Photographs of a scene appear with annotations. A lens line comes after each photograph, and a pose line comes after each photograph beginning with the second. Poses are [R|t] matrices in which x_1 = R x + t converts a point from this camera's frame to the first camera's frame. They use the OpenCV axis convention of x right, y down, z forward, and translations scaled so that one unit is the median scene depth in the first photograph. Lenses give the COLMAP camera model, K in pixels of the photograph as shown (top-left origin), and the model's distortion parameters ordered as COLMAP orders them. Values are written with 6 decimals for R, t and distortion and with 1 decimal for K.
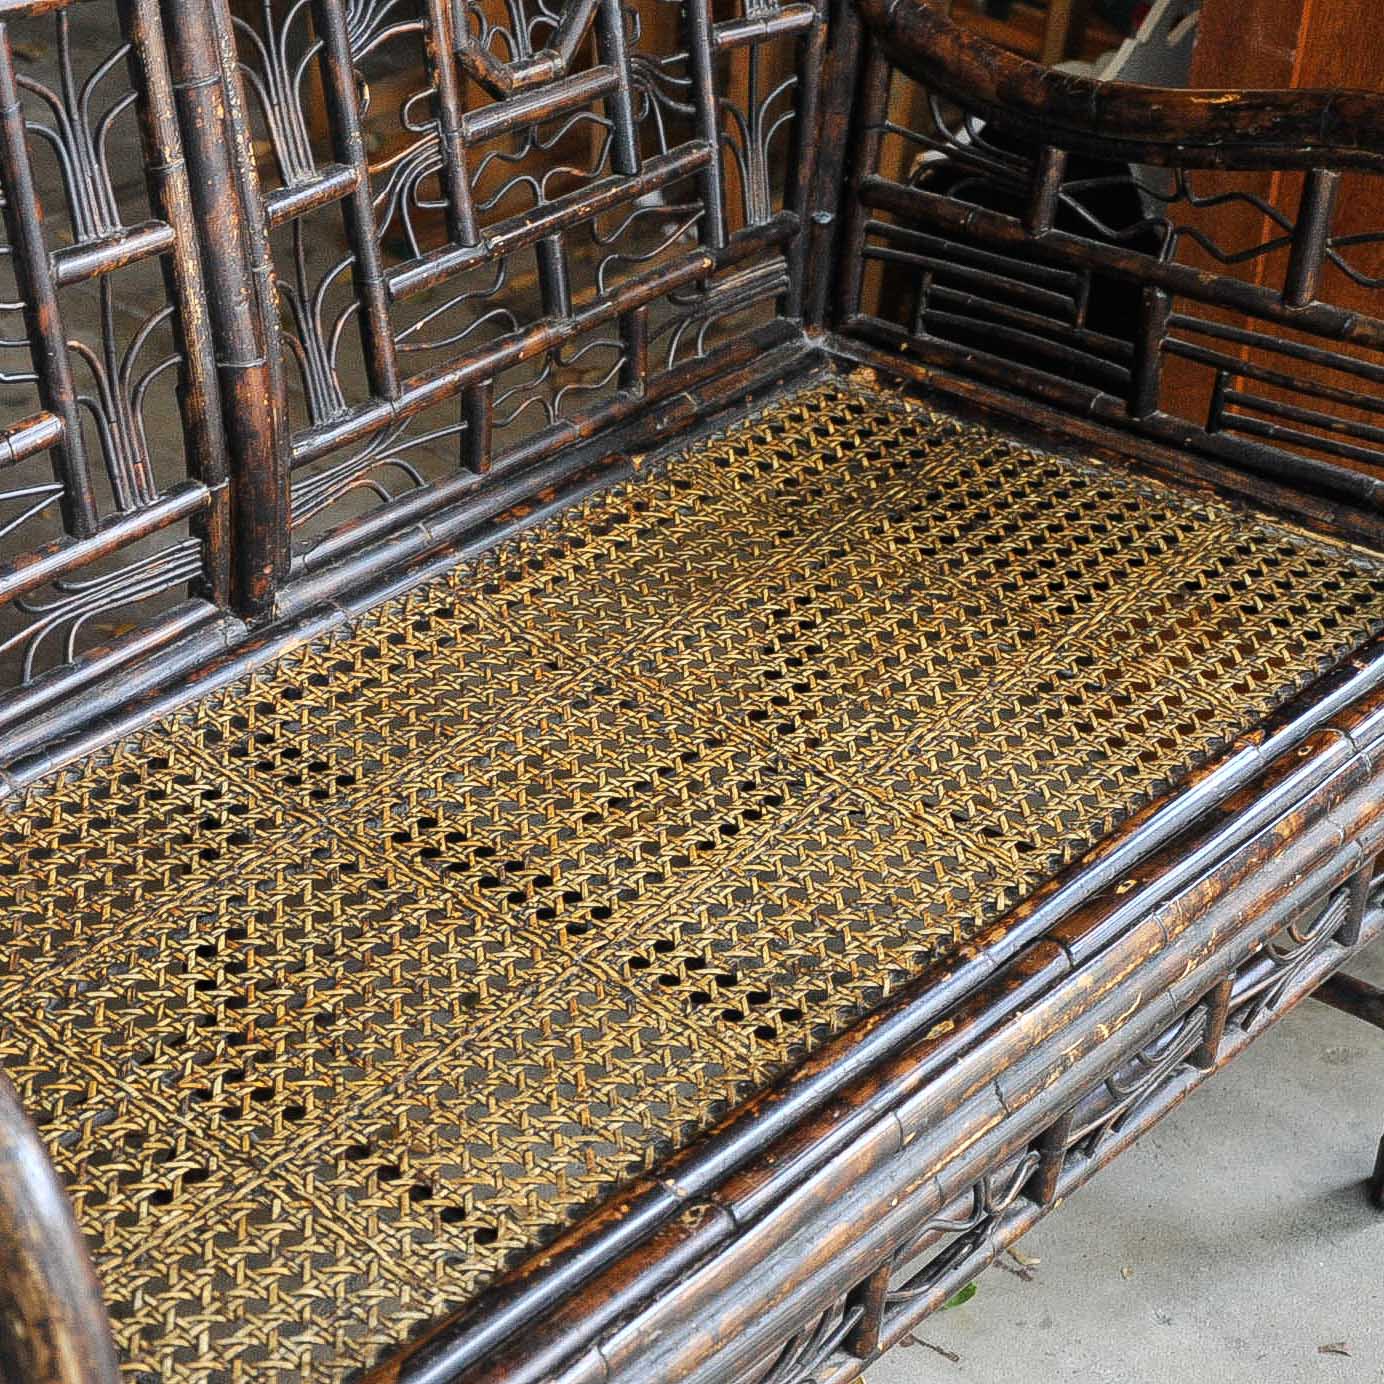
lens RADIAL K [[3382.6, 0, 692.0], [0, 3382.6, 692.0], [0, 0, 1]] dist [0.154122, 0.660811]
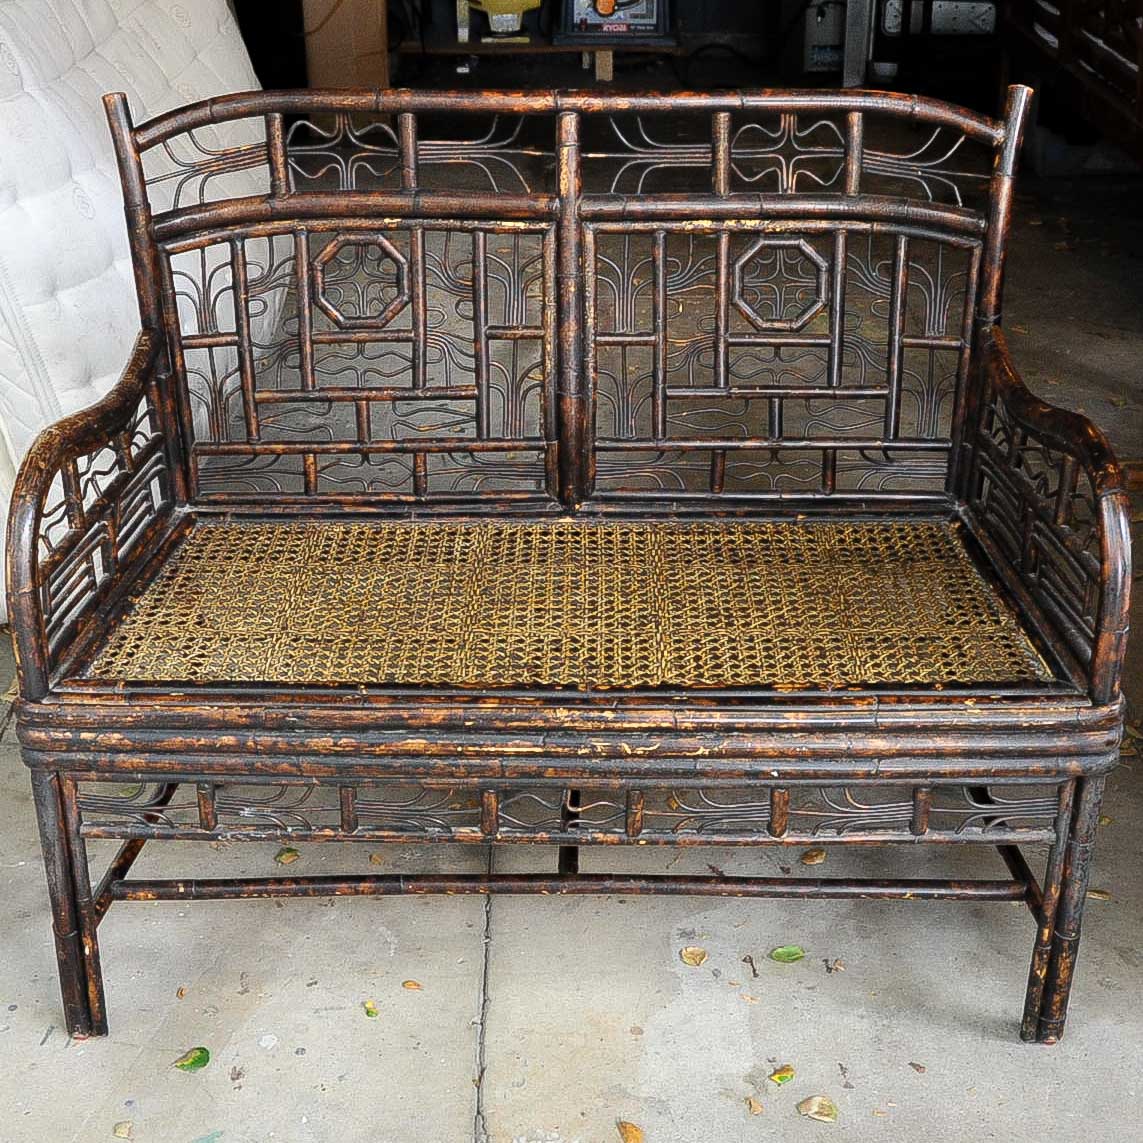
lens RADIAL K [[1832.6, 0, 571.5], [0, 1832.6, 571.5], [0, 0, 1]] dist [-0.109962, 0.005968]
pose [[0.619297, 0.280961, -0.733166, 0.815156], [-0.371722, 0.927420, 0.041413, -0.033985], [0.691588, 0.246886, 0.678788, 0.149874]]
